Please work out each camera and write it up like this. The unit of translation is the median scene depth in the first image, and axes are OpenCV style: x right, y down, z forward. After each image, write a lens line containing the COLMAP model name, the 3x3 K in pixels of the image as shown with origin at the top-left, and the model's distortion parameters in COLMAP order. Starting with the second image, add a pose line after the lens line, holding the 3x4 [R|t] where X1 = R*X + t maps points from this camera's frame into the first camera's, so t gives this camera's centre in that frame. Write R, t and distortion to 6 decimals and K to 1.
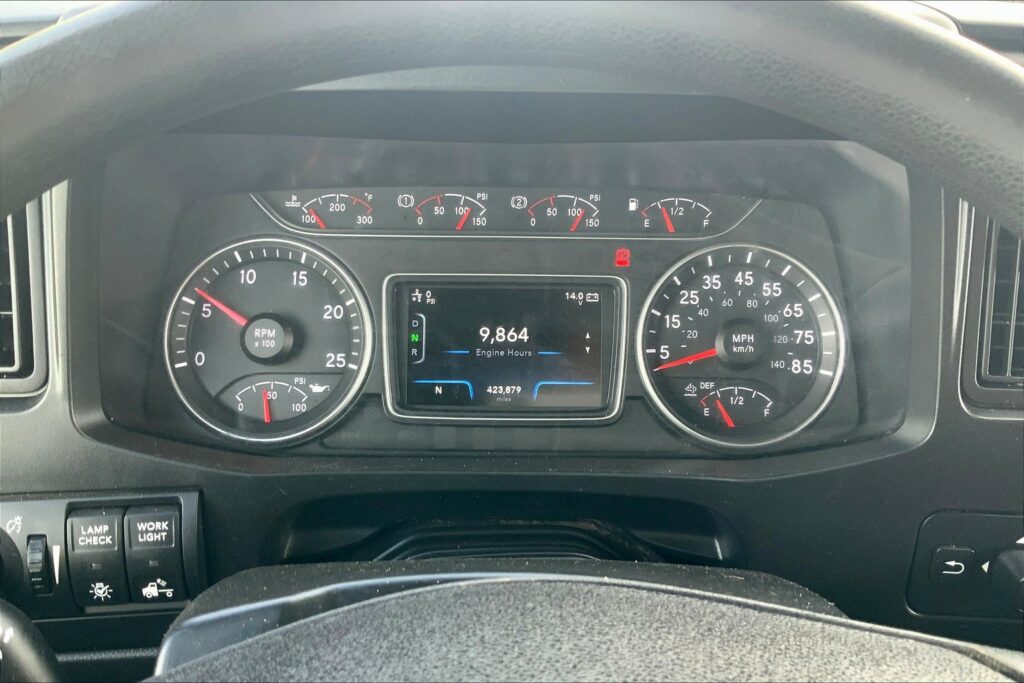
lens RADIAL K [[858.6, 0, 512.0], [0, 858.6, 341.5], [0, 0, 1]] dist [0.125951, -0.253463]
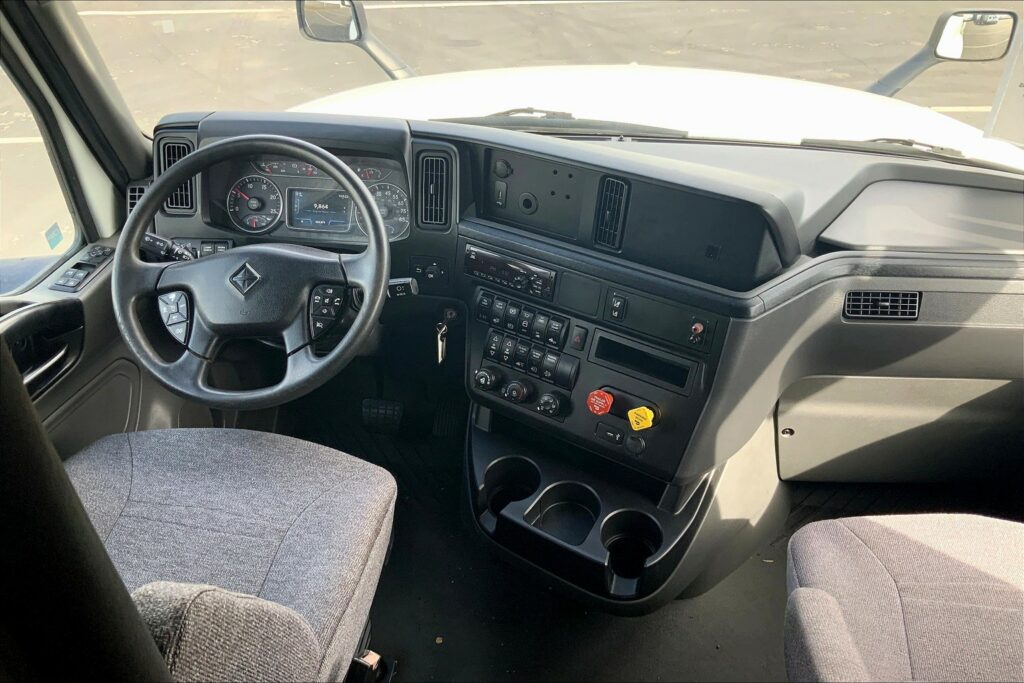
lens RADIAL K [[858.6, 0, 512.0], [0, 858.6, 341.5], [0, 0, 1]] dist [0.125951, -0.253463]
pose [[0.989302, 0.063044, -0.131558, 1.263821], [-0.049352, 0.993262, 0.104858, 0.131296], [0.137282, -0.097244, 0.985747, -2.420206]]
